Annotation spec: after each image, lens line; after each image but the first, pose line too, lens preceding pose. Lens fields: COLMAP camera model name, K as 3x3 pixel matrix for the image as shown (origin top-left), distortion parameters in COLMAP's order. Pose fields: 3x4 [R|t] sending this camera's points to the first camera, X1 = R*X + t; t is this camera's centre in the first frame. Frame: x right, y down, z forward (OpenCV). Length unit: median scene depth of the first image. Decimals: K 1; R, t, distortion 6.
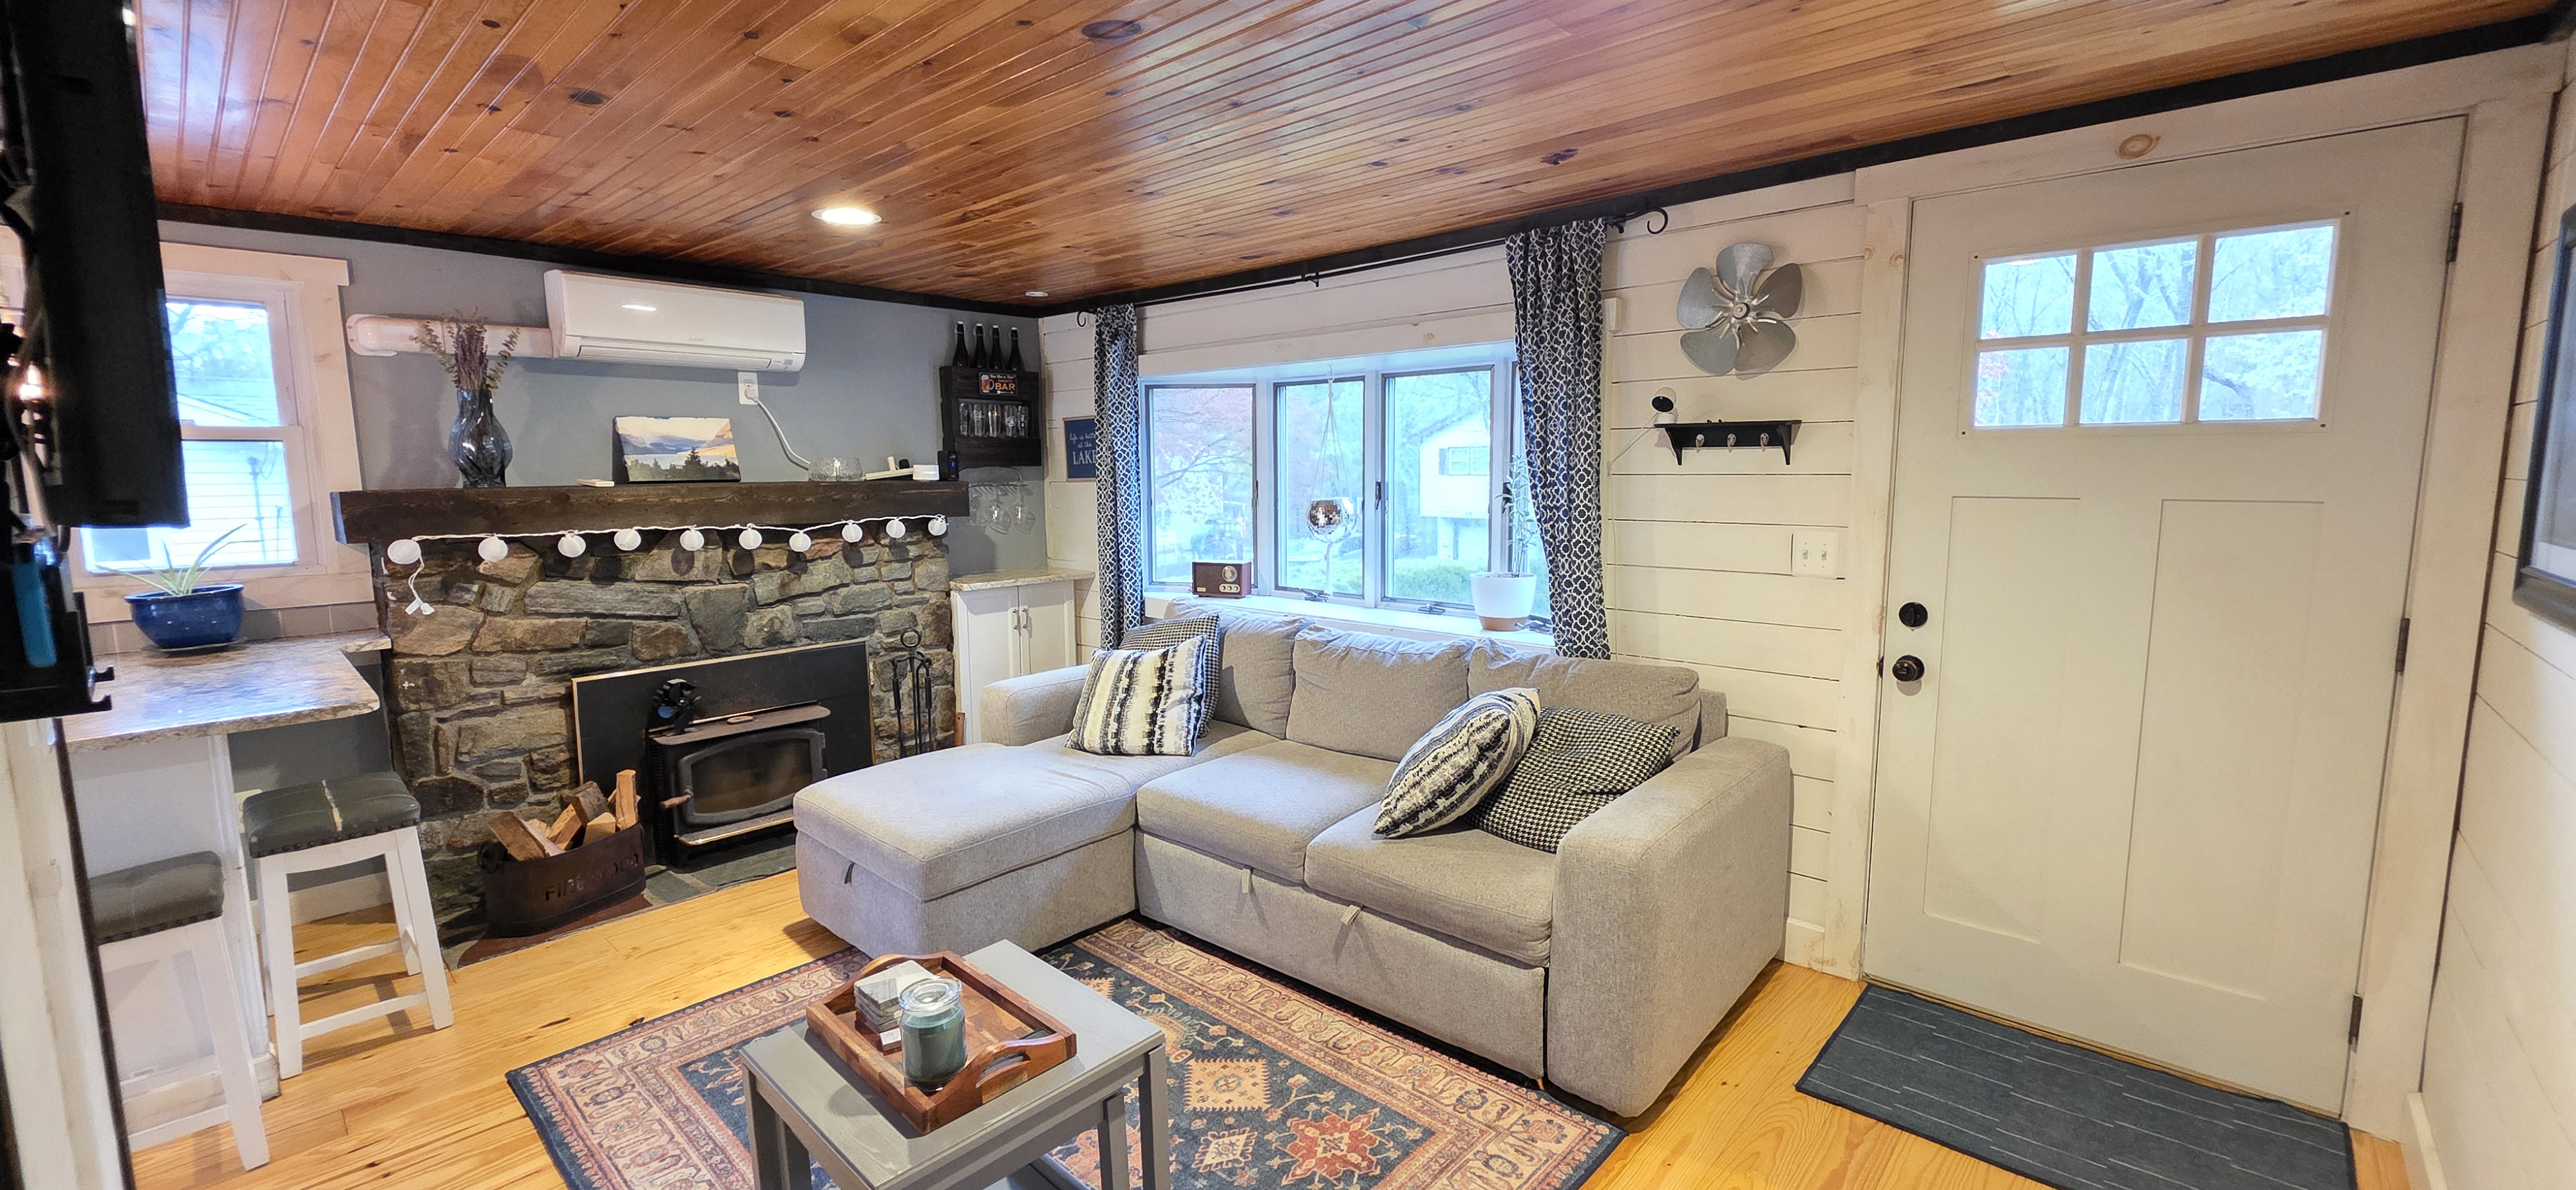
lens RADIAL K [[1026.1, 0, 1305.2], [0, 1026.1, 590.1], [0, 0, 1]] dist [-0.000974, -0.000130]
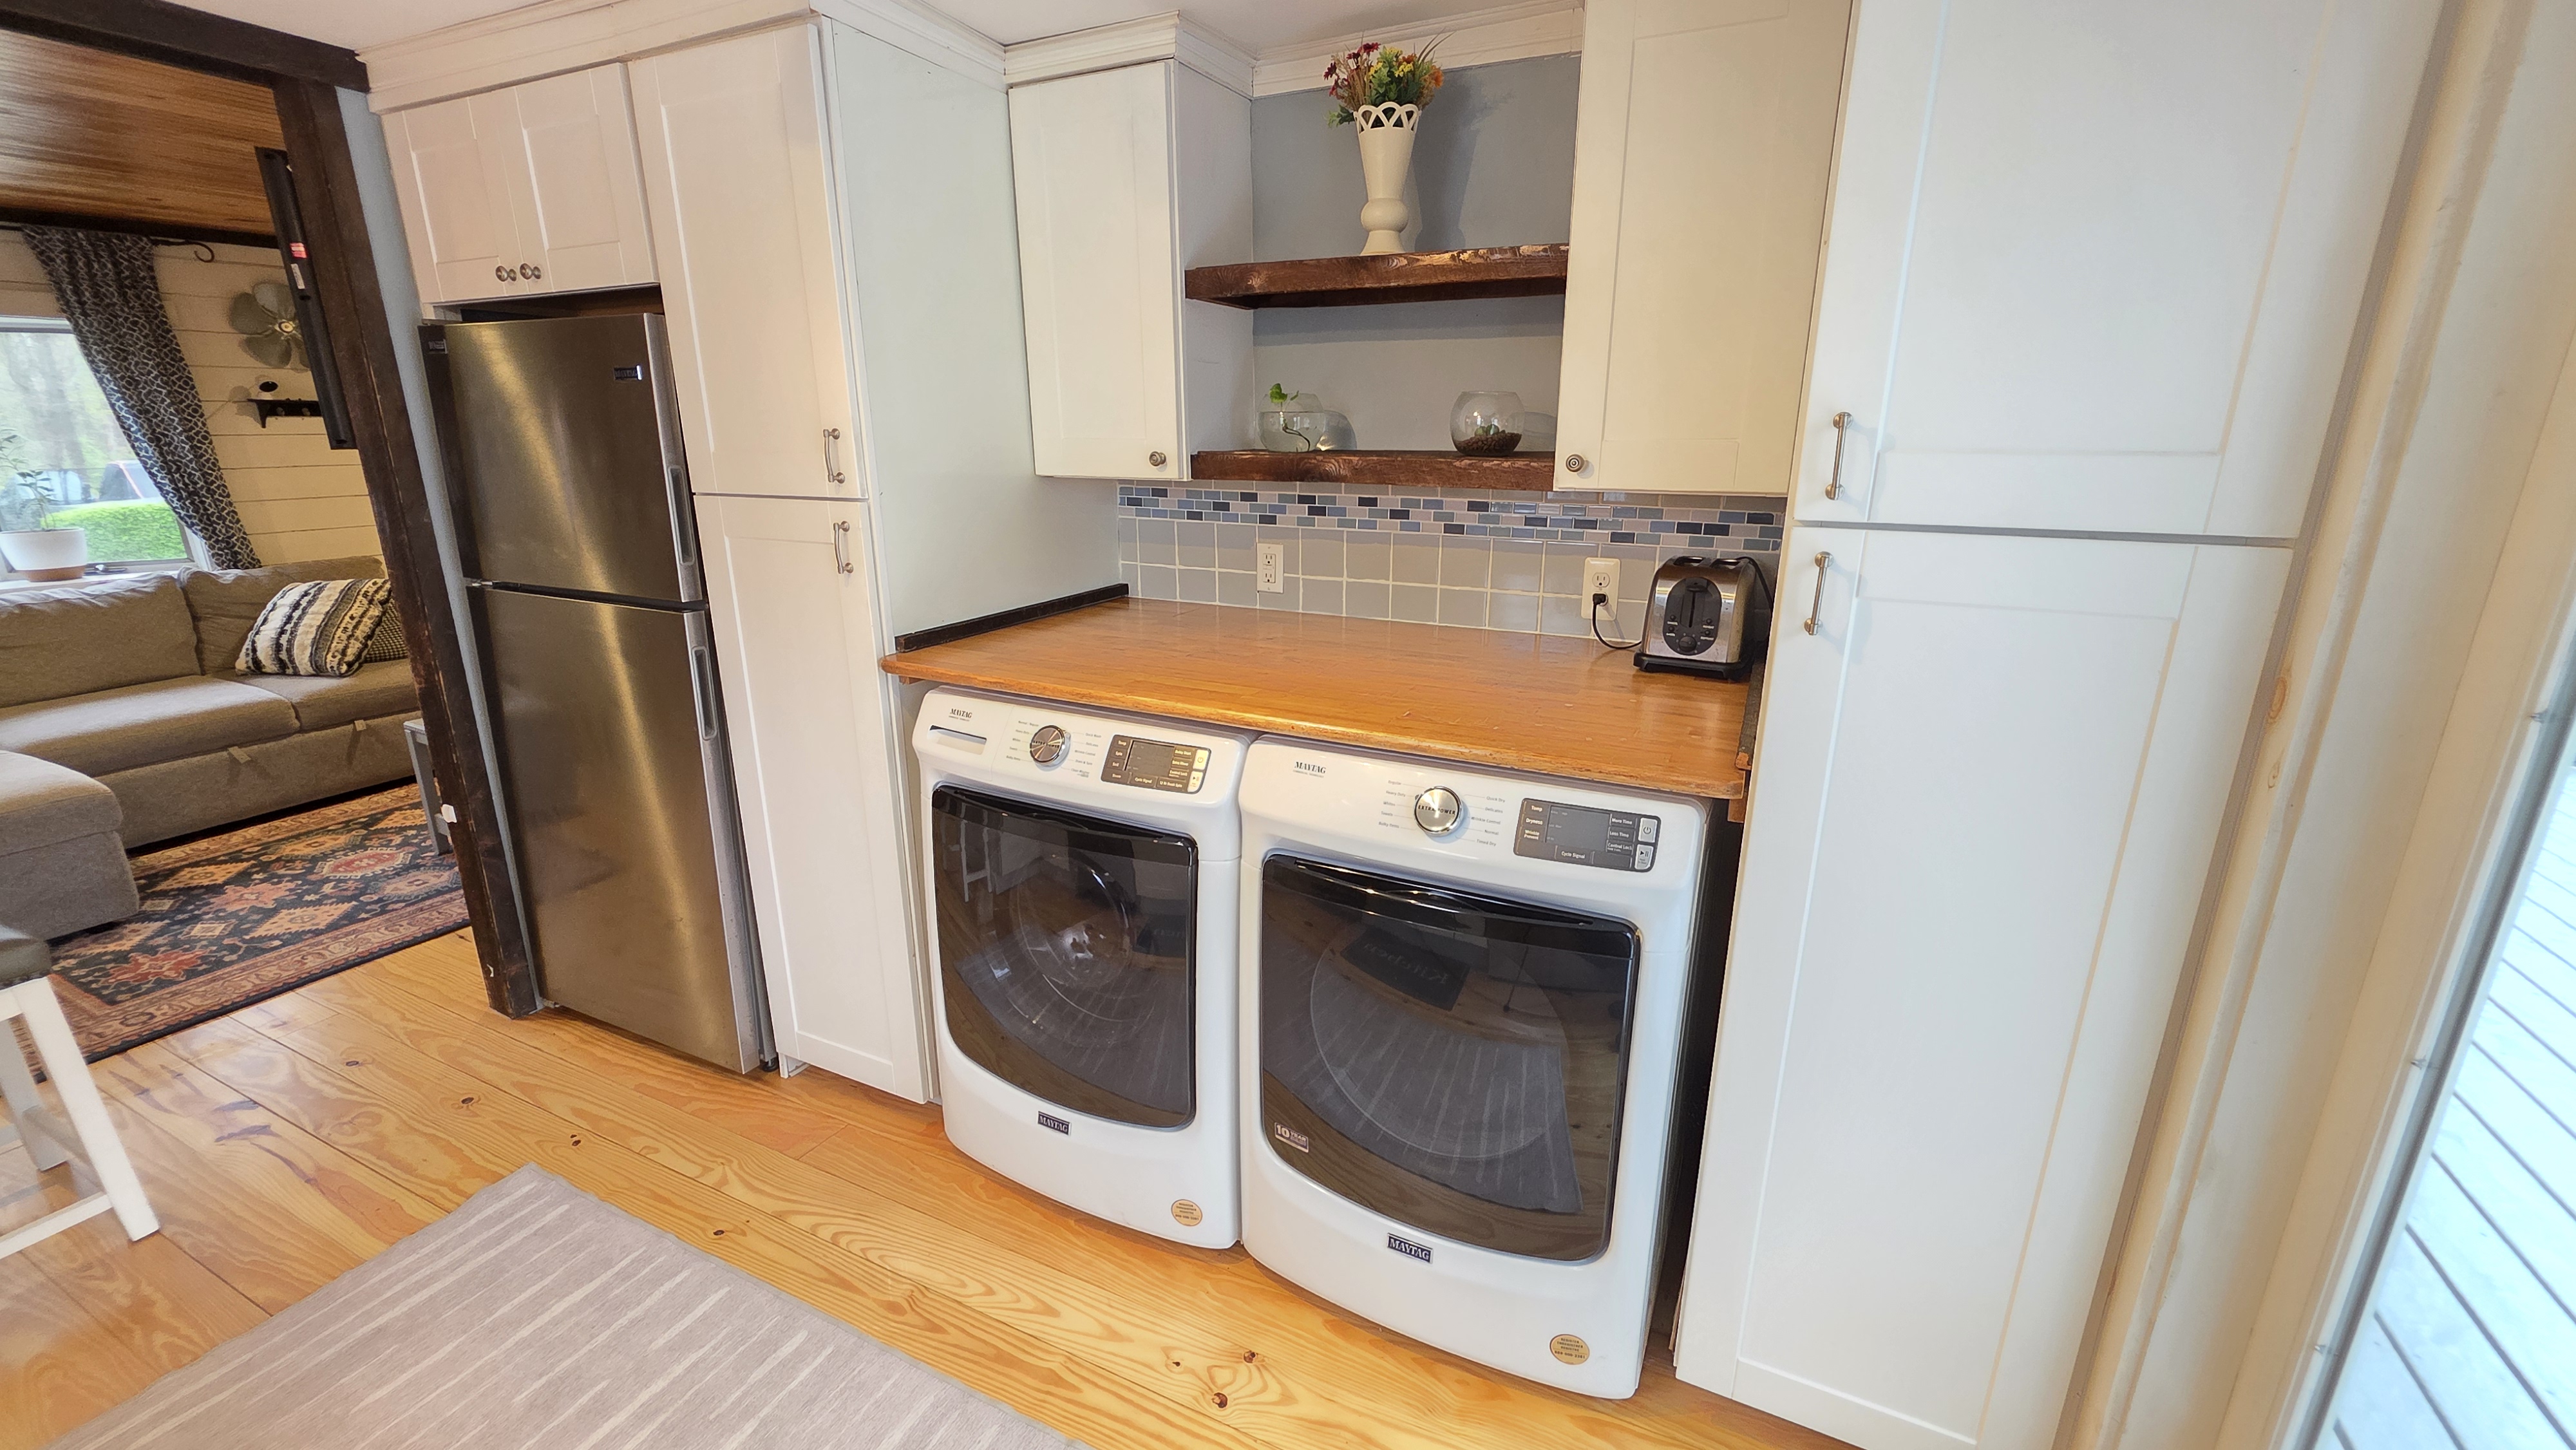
lens RADIAL K [[1022.7, 0, 1291.6], [0, 1022.7, 717.3], [0, 0, 1]] dist [0.002654, -0.001328]
pose [[-0.283925, -0.259364, 0.923102, -1.277541], [0.118254, 0.945900, 0.302142, 0.001536], [-0.951526, 0.194947, -0.237894, 0.015613]]
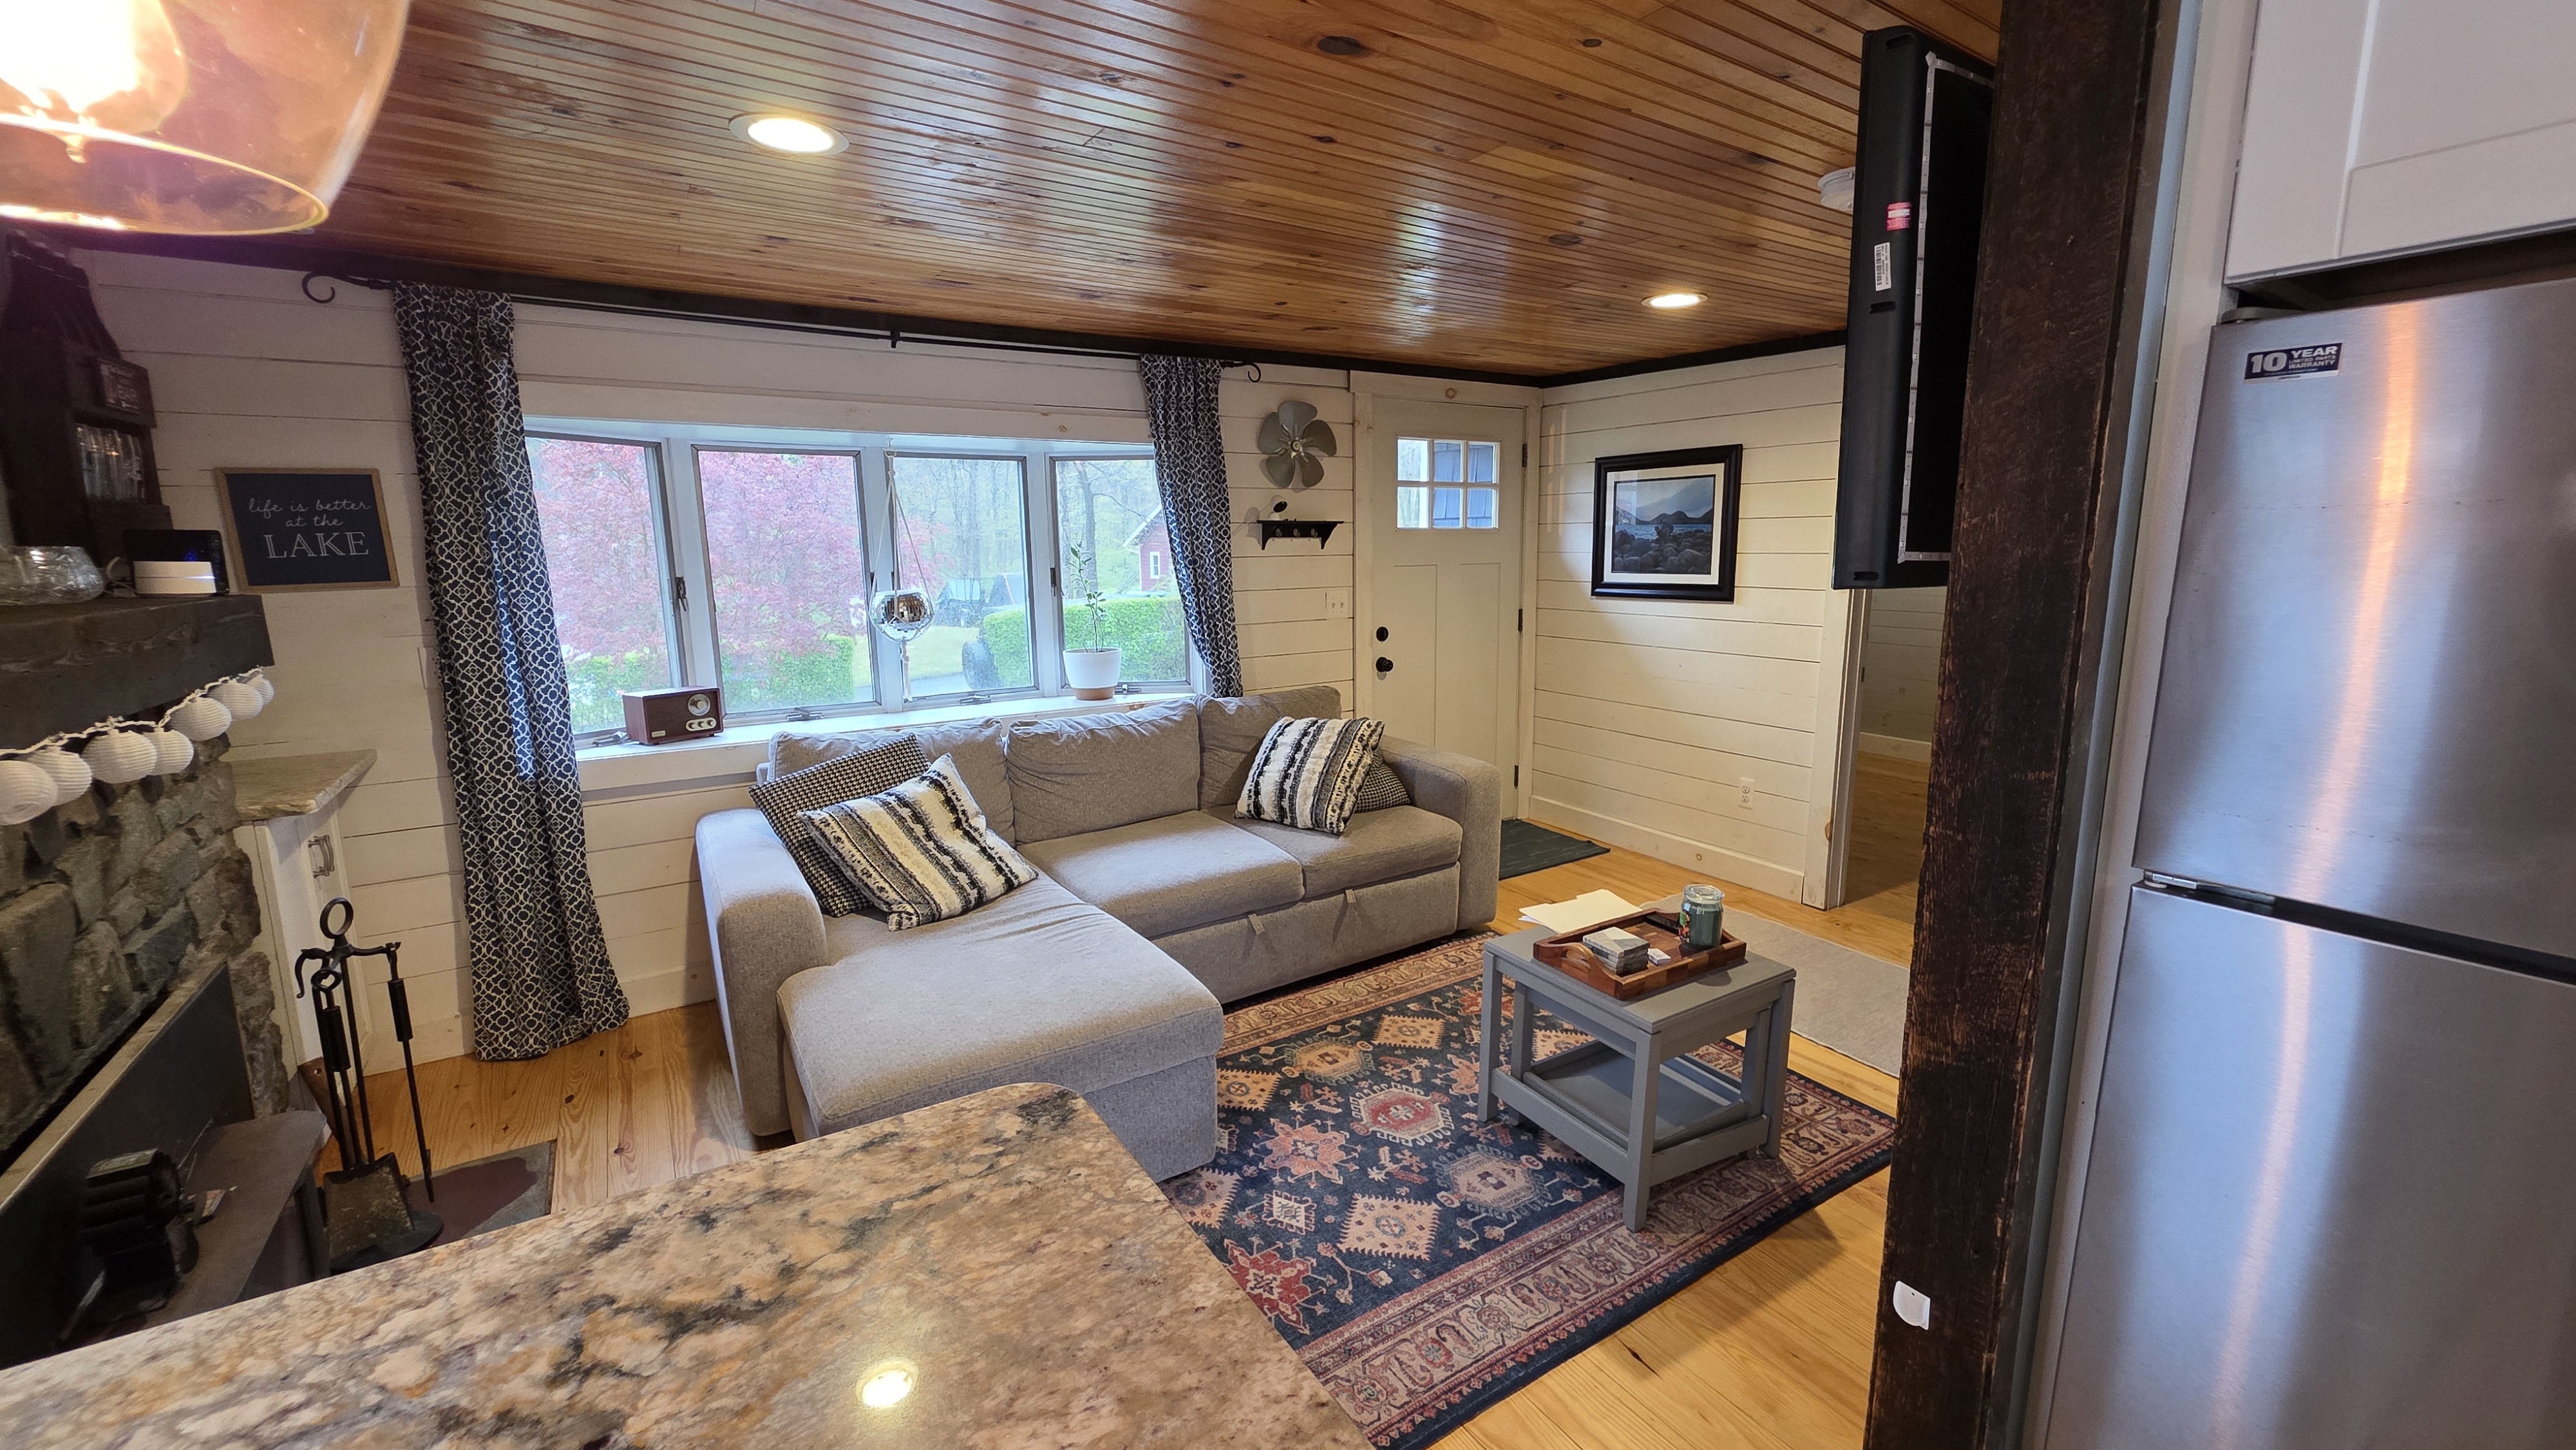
lens RADIAL K [[1022.7, 0, 1299.2], [0, 1022.7, 719.1], [0, 0, 1]] dist [0.002654, -0.001328]
pose [[0.250231, -0.161467, 0.954627, -0.839264], [0.127398, 0.982913, 0.132858, -0.061267], [-0.959768, 0.088373, 0.266526, 0.497025]]
